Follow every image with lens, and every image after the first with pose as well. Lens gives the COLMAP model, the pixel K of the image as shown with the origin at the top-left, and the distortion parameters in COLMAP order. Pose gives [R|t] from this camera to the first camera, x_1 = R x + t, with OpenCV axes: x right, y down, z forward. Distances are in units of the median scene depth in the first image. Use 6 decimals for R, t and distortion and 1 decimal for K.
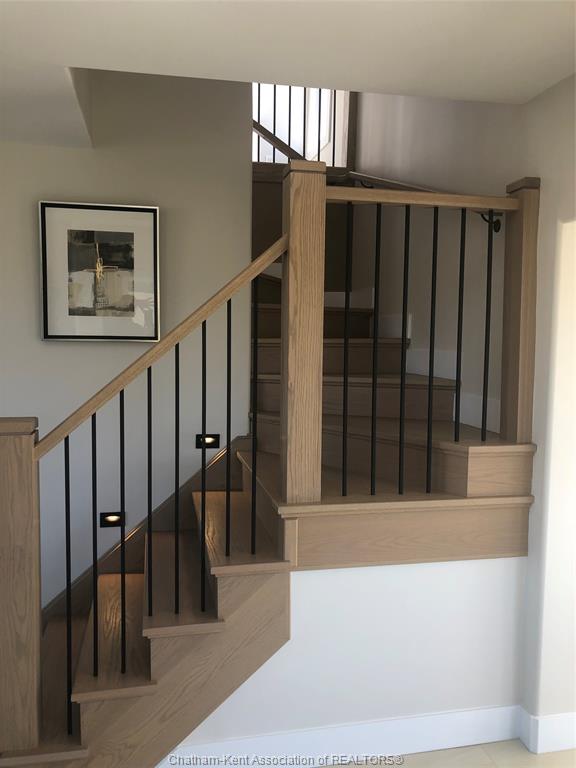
lens RADIAL K [[624.3, 0, 290.9], [0, 624.3, 378.0], [0, 0, 1]] dist [0.037023, -0.032240]
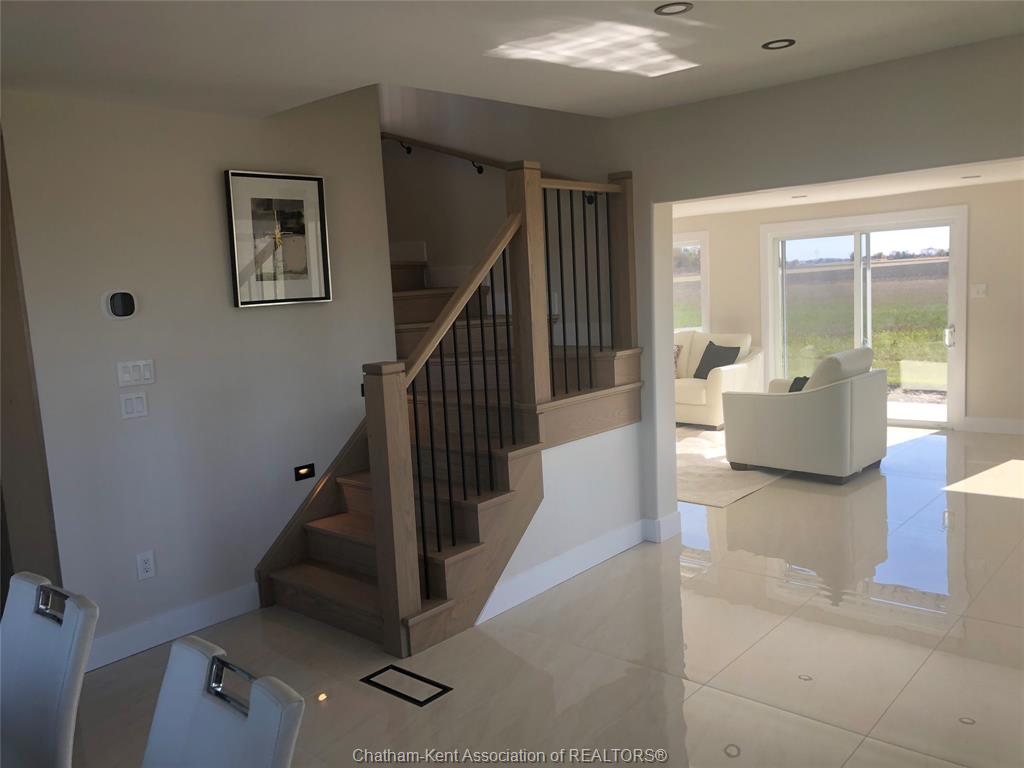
lens RADIAL K [[832.4, 0, 507.1], [0, 832.4, 386.8], [0, 0, 1]] dist [0.037023, -0.032240]
pose [[0.800104, -0.128918, 0.585844, -0.856641], [0.101946, 0.991649, 0.078987, 0.006199], [-0.591135, -0.003474, 0.806565, -0.355722]]
